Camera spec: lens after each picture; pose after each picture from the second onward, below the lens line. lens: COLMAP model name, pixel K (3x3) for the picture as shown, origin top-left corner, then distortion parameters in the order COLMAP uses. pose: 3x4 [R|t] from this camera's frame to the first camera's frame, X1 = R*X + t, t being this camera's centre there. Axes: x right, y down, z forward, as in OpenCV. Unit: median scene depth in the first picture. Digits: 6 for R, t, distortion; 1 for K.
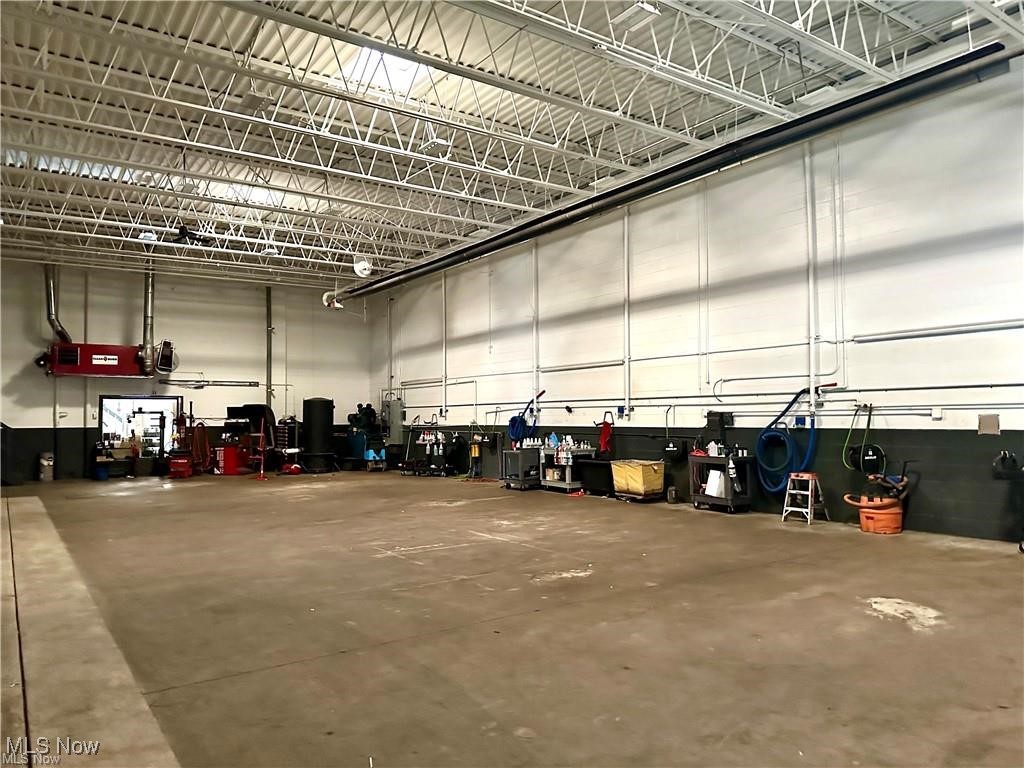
lens RADIAL K [[725.1, 0, 515.4], [0, 725.1, 396.8], [0, 0, 1]] dist [0.067774, -0.080854]
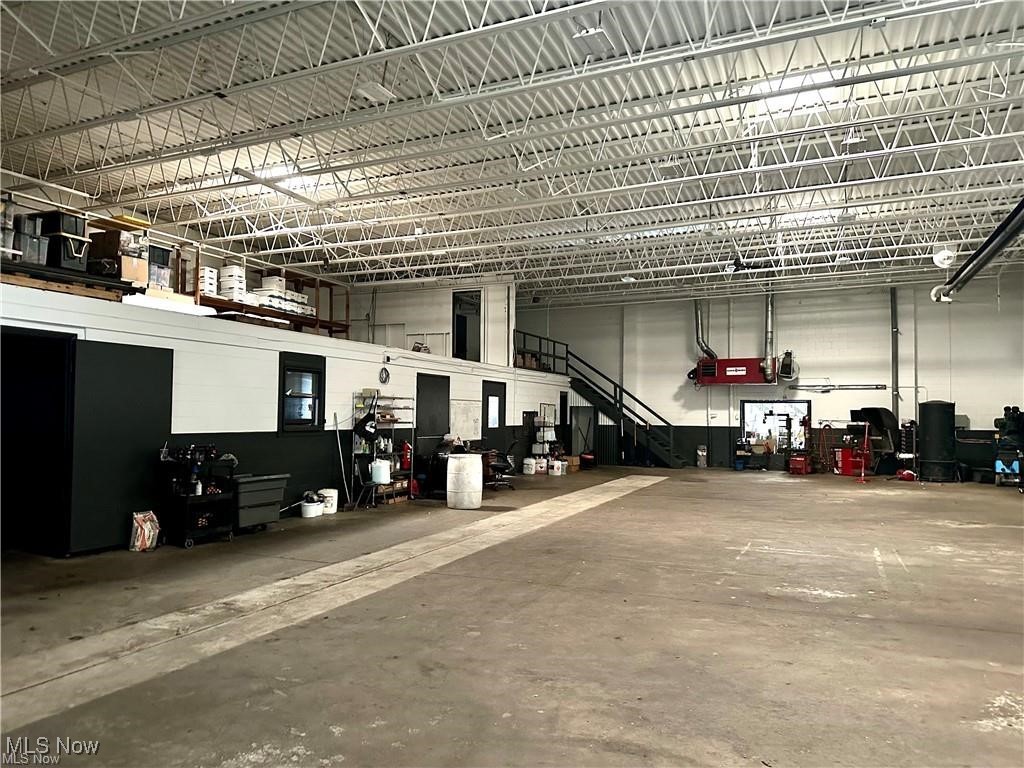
lens RADIAL K [[723.2, 0, 507.0], [0, 723.2, 385.1], [0, 0, 1]] dist [0.118423, -0.179166]
pose [[0.505253, -0.025889, -0.862583, 0.289777], [0.013105, 0.999665, -0.022327, -0.005054], [0.862872, -0.000023, 0.505423, 0.061596]]
